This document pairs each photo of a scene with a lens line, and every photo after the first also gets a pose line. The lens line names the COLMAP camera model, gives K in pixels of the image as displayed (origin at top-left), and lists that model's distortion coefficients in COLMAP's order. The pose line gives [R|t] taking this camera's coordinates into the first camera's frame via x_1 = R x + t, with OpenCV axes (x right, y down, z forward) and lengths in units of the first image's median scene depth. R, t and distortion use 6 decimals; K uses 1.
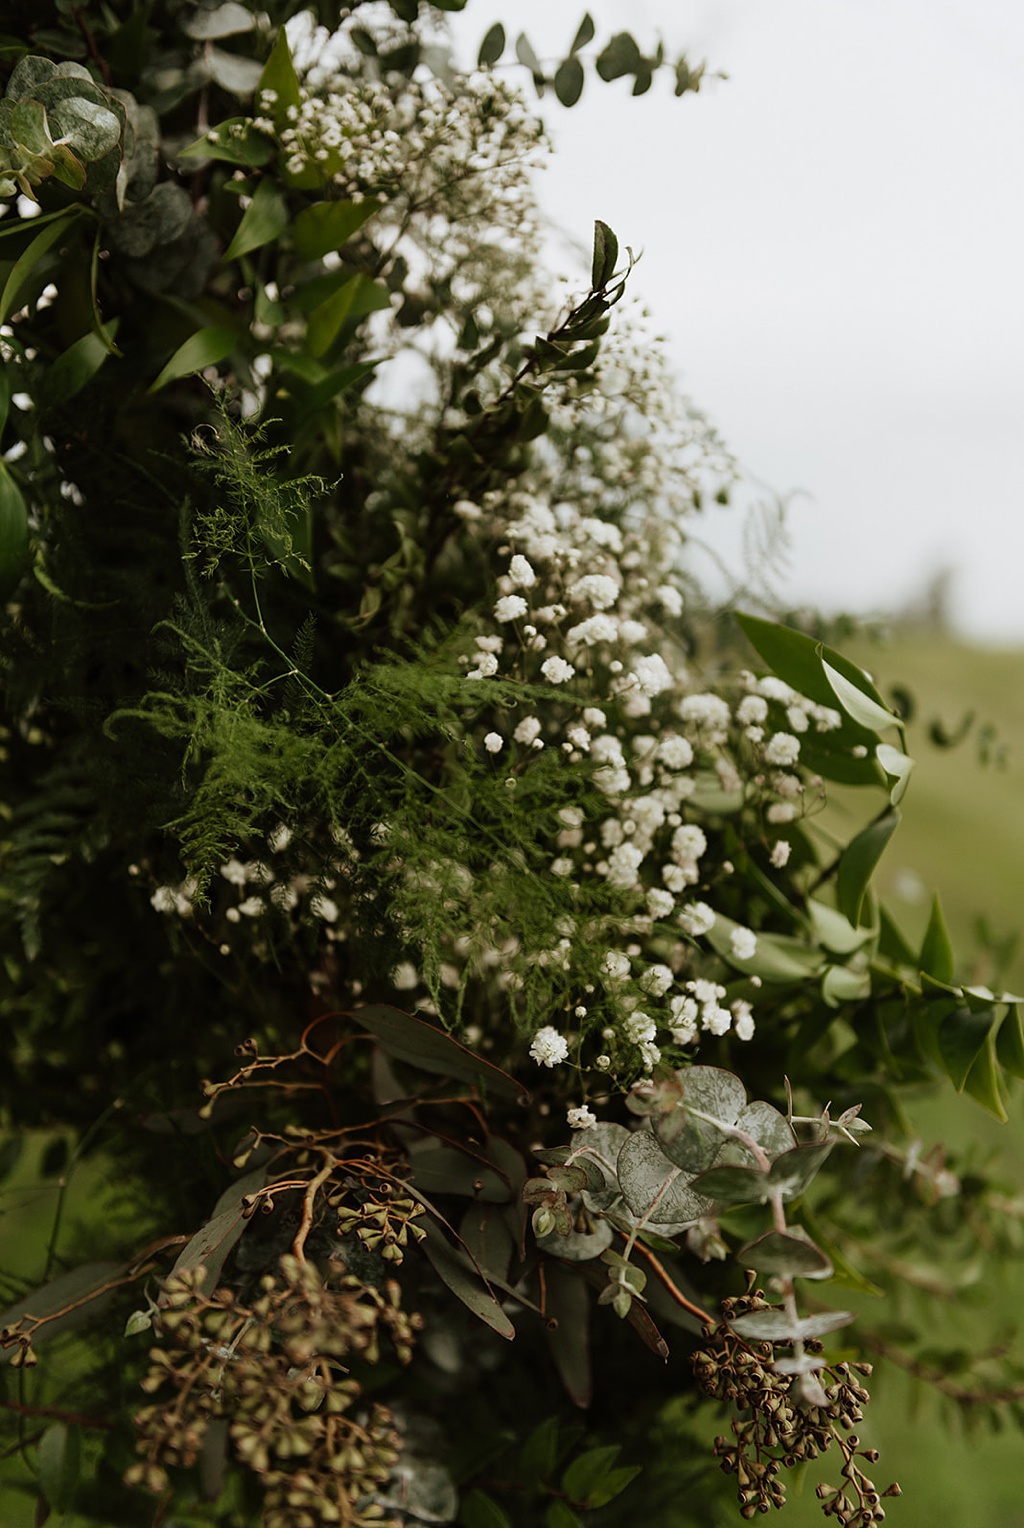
lens RADIAL K [[1973.9, 0, 511.4], [0, 1973.9, 763.3], [0, 0, 1]] dist [-0.015621, 0.000000]
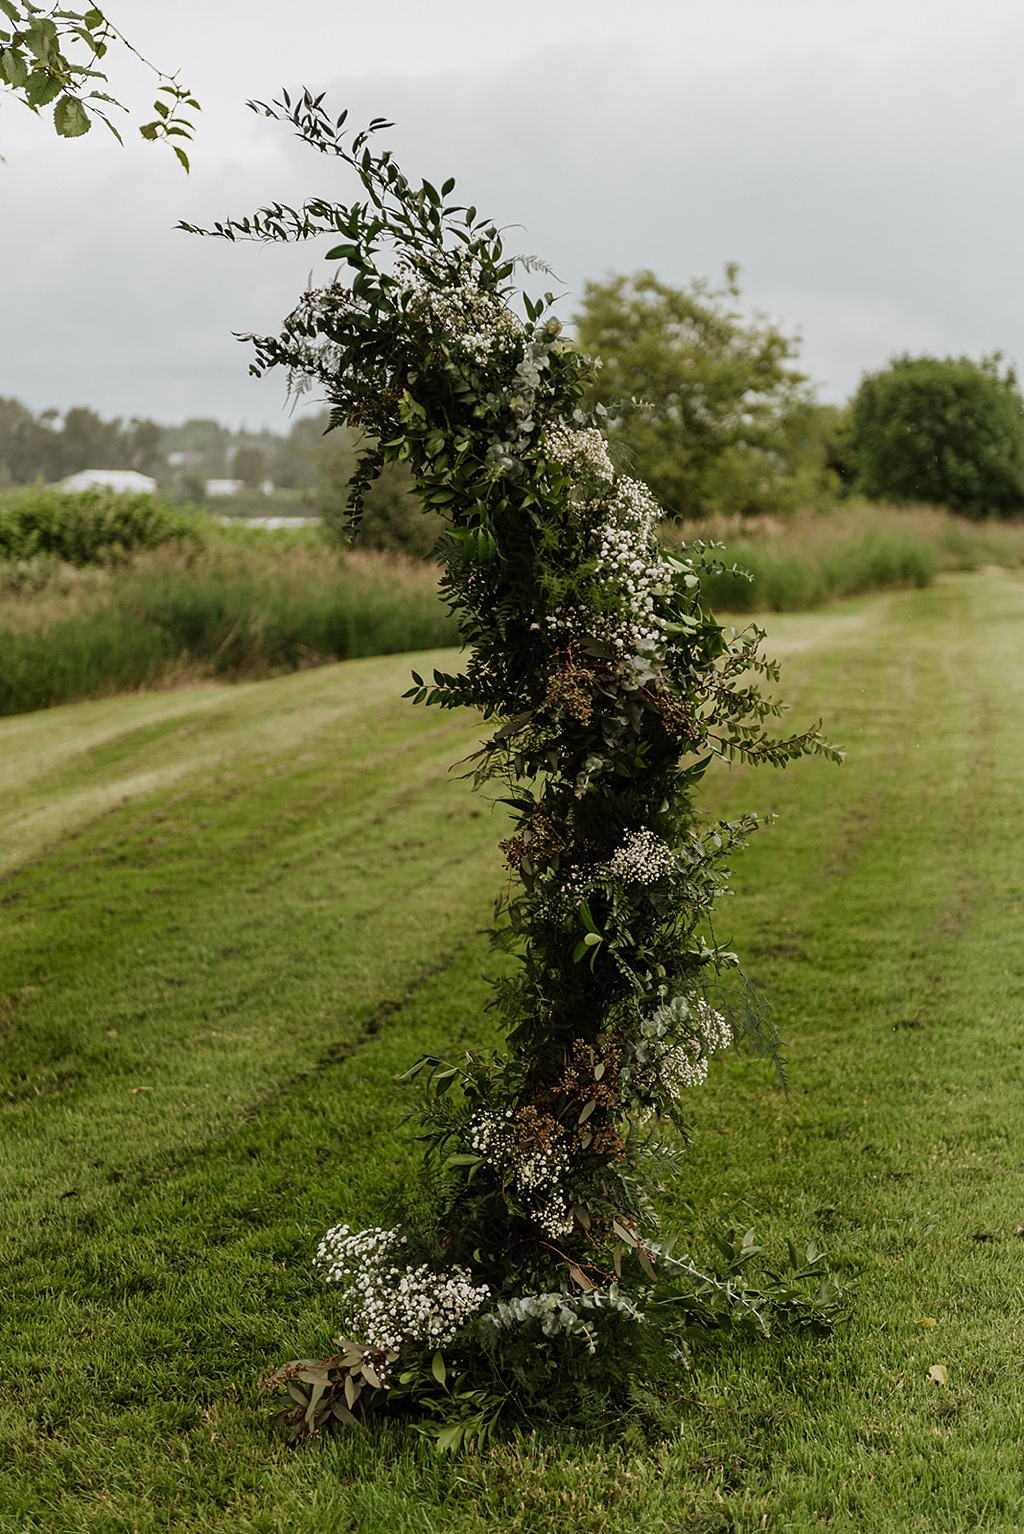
lens RADIAL K [[3116.6, 0, 513.4], [0, 3116.6, 759.3], [0, 0, 1]] dist [0.033384, 0.000000]
pose [[0.991977, -0.093711, -0.084851, 0.349499], [0.094134, 0.995559, 0.001000, 0.359994], [0.084380, -0.008979, 0.996393, -6.056662]]
